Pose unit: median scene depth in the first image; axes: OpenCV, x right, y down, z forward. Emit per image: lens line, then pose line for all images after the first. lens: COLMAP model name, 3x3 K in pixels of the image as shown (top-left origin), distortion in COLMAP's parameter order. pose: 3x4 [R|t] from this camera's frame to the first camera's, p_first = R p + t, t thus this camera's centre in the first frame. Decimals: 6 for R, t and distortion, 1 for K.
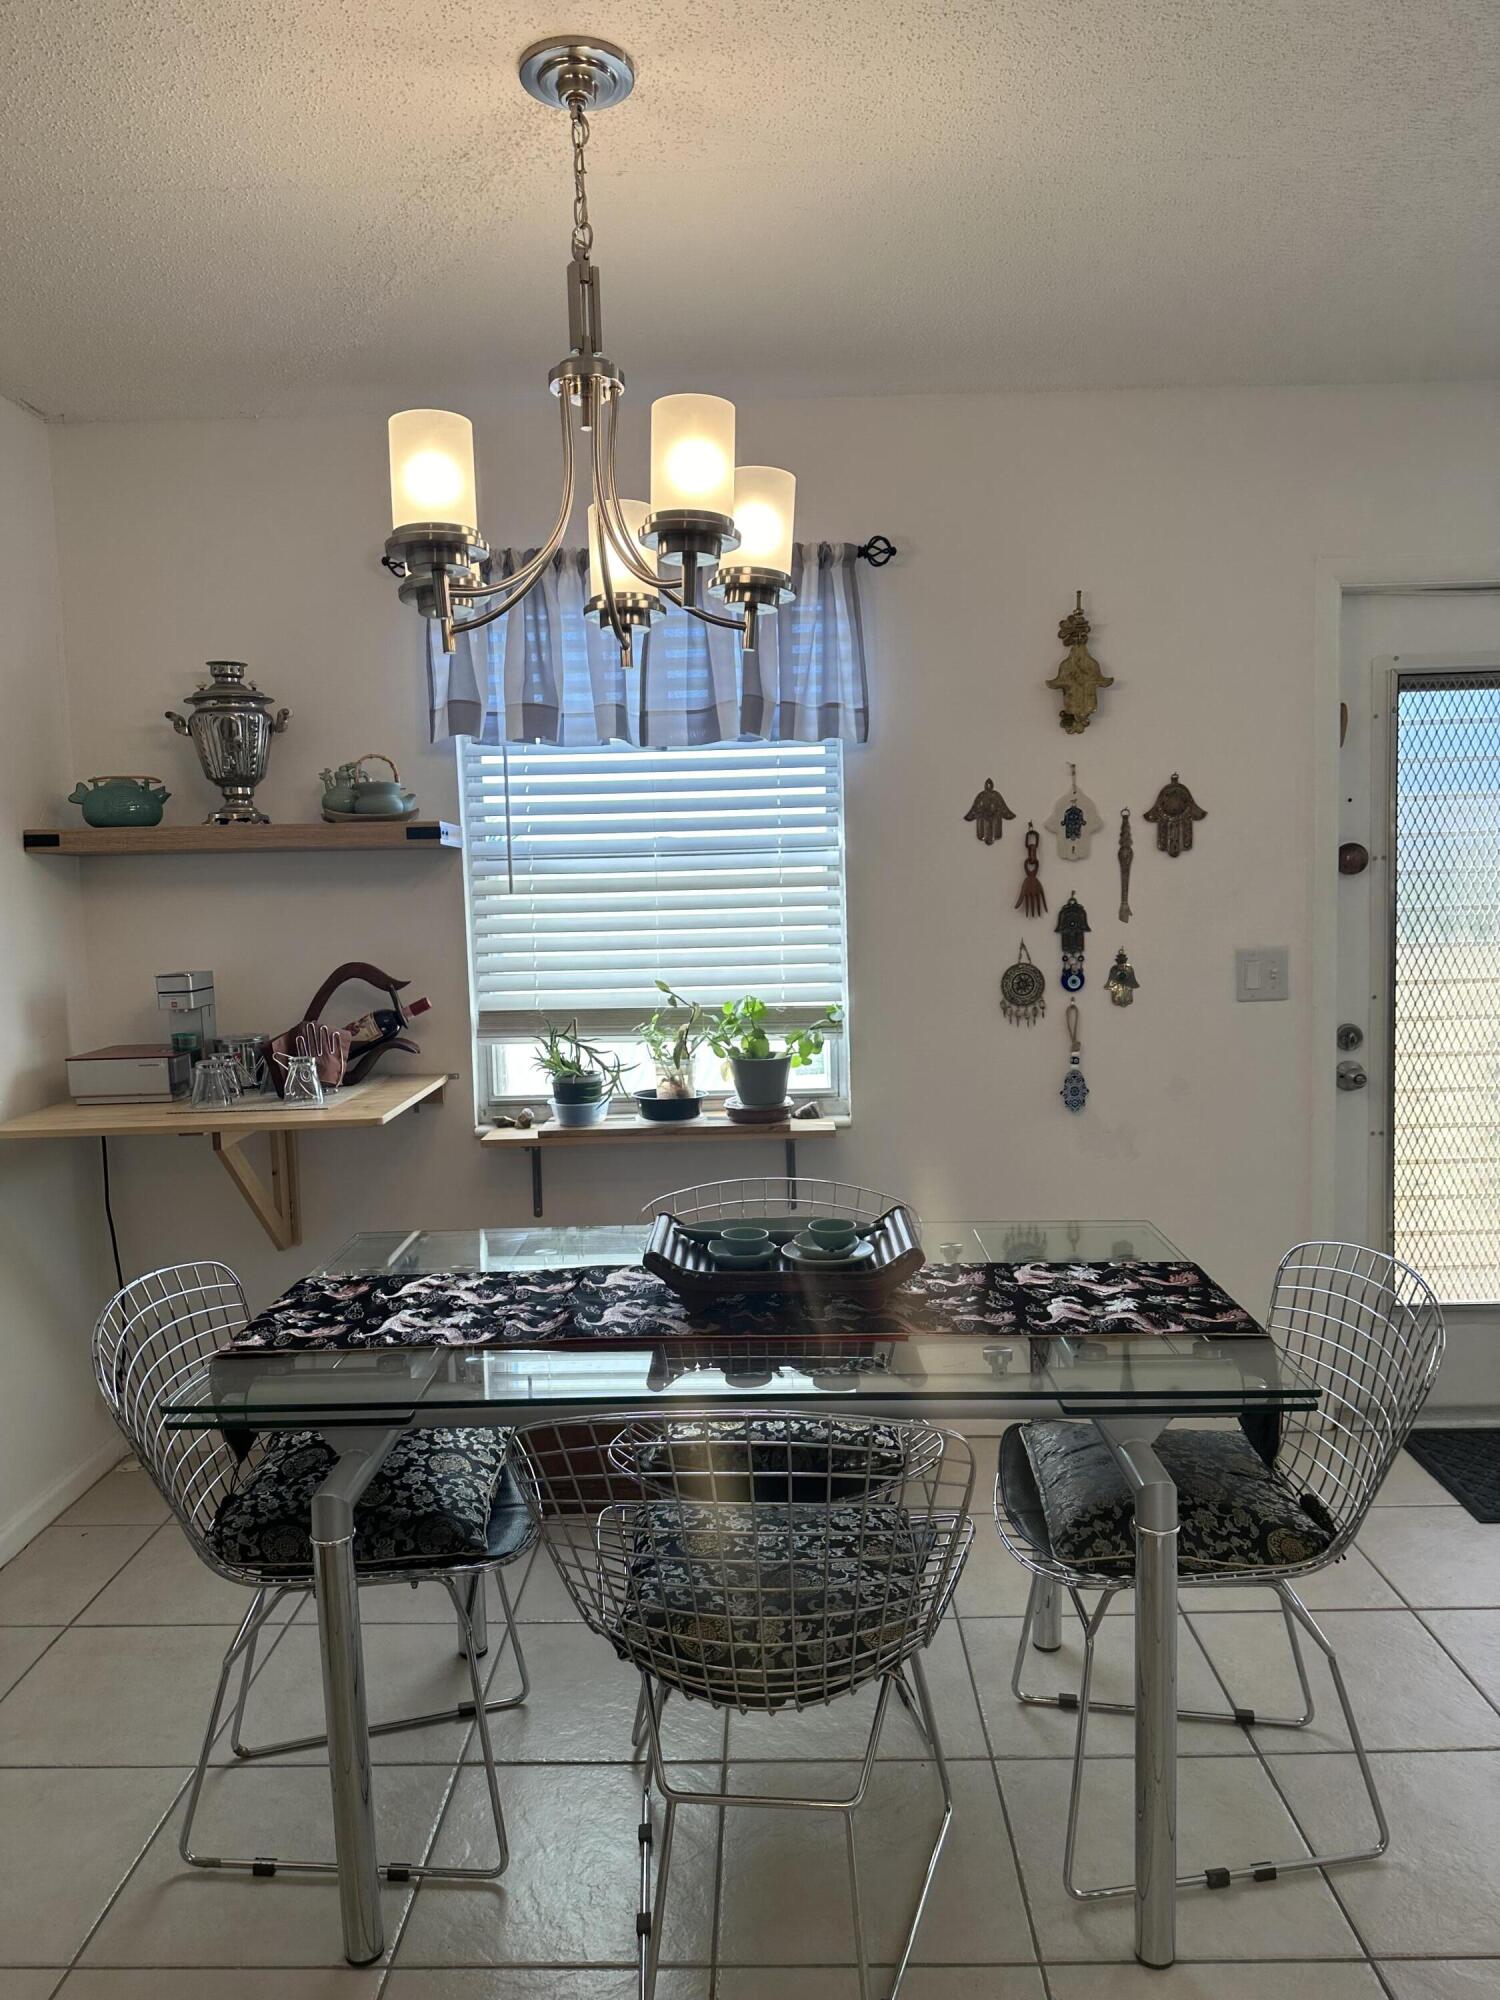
lens RADIAL K [[1362.7, 0, 748.2], [0, 1362.7, 1000.4], [0, 0, 1]] dist [0.067477, -0.123728]
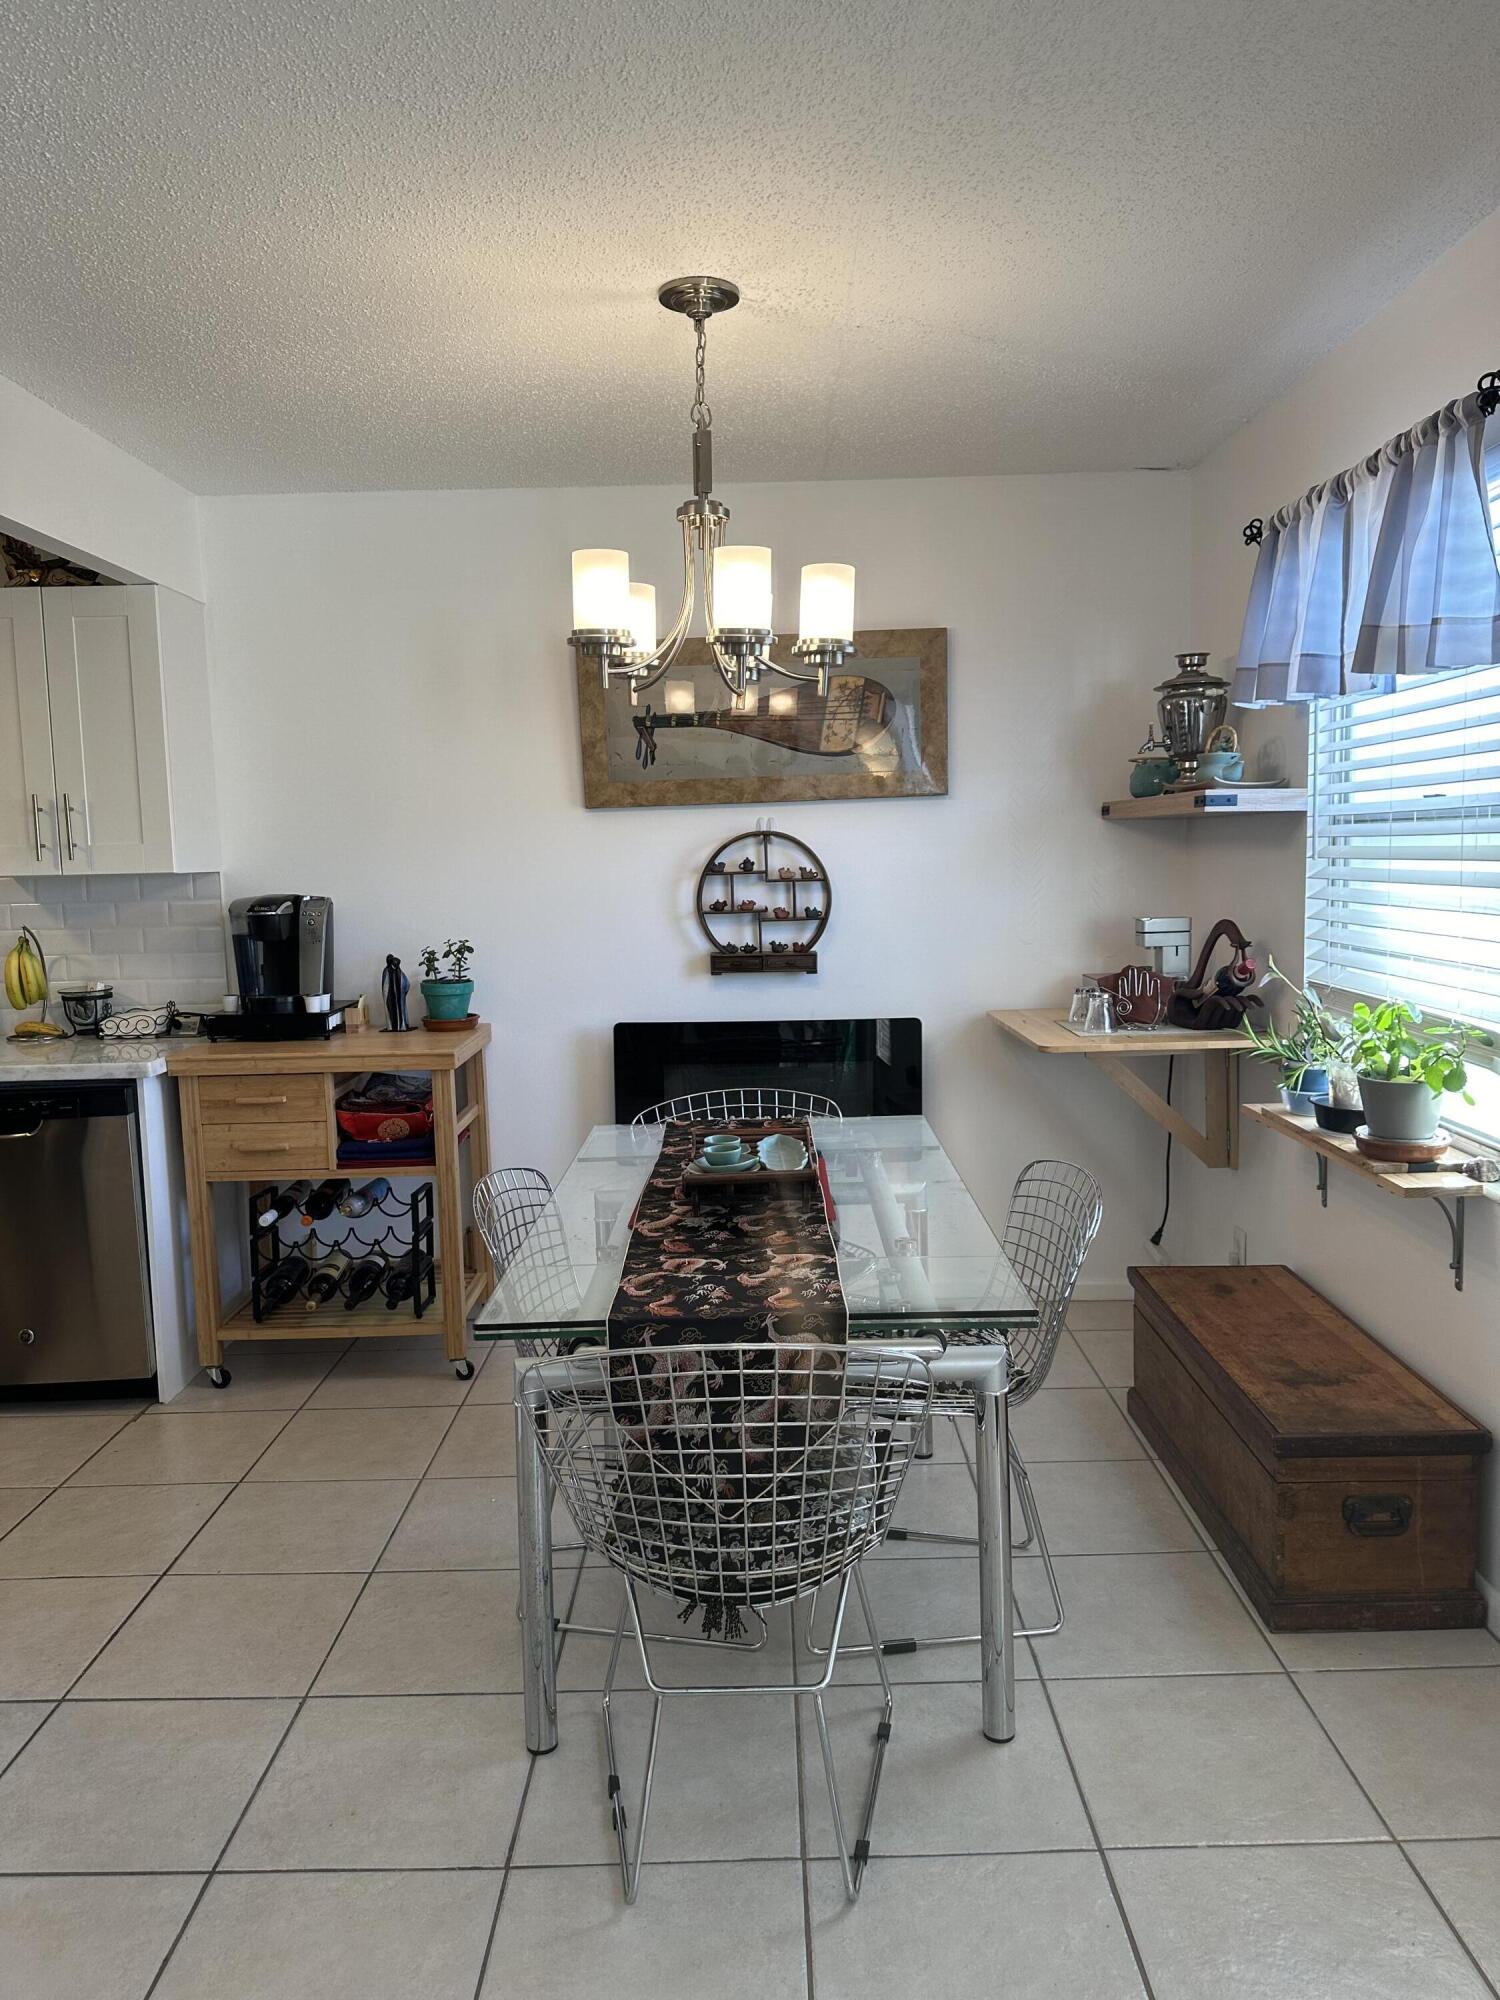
lens RADIAL K [[1424.2, 0, 751.6], [0, 1424.2, 1009.1], [0, 0, 1]] dist [-0.001304, -0.001345]
pose [[0.014263, 0.137888, -0.990345, 1.237428], [-0.068357, 0.988263, 0.136613, -0.130378], [0.997559, 0.065748, 0.023521, 0.914900]]
